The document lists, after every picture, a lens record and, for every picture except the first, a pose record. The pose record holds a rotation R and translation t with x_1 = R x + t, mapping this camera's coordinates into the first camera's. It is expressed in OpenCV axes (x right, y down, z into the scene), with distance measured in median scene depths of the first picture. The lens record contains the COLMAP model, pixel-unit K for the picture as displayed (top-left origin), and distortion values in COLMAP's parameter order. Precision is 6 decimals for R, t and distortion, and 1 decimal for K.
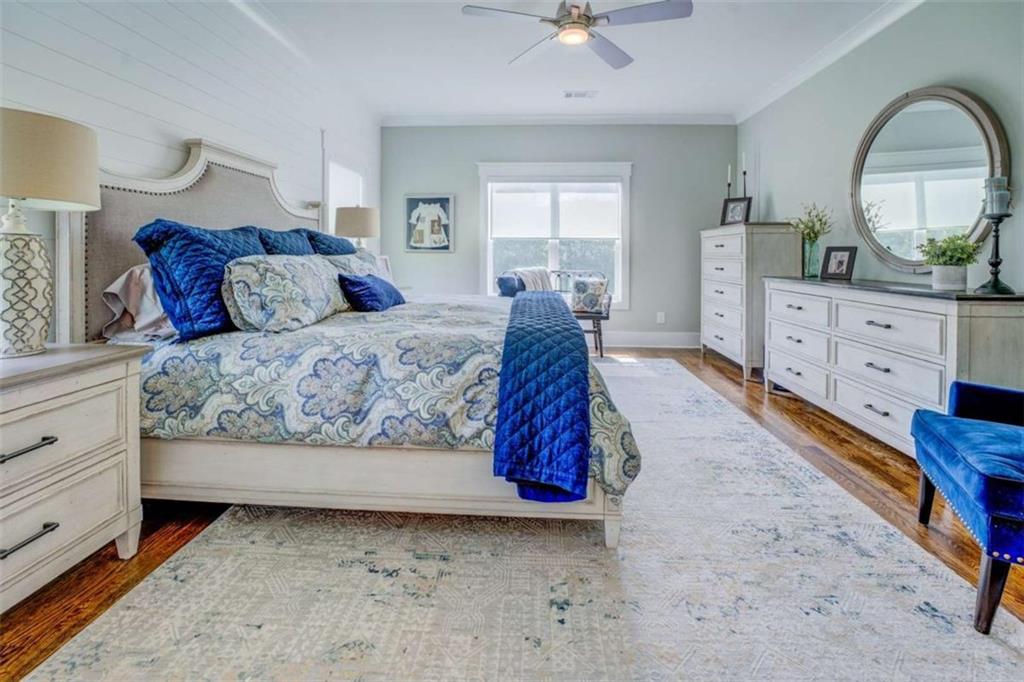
lens RADIAL K [[449.6, 0, 512.9], [0, 449.6, 264.2], [0, 0, 1]] dist [-0.016954, 0.000918]
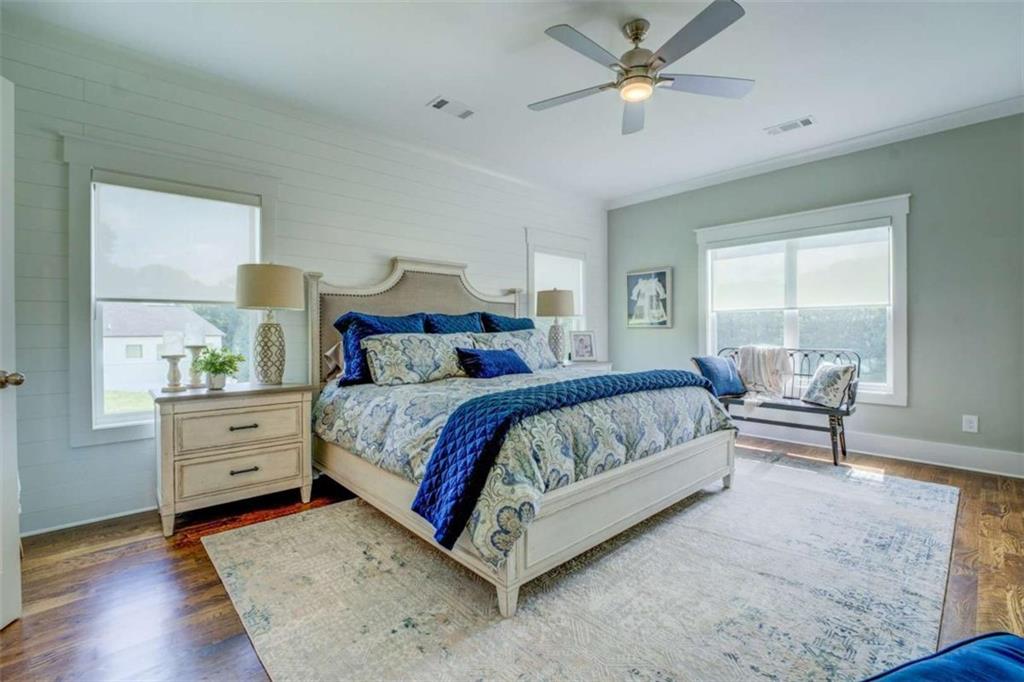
lens RADIAL K [[445.7, 0, 512.0], [0, 445.7, 341.0], [0, 0, 1]] dist [-0.020924, 0.000080]
pose [[0.715392, 0.005487, -0.698702, 0.631751], [-0.003492, 0.999985, 0.004278, -0.002536], [0.698715, -0.000620, 0.715400, 0.190245]]
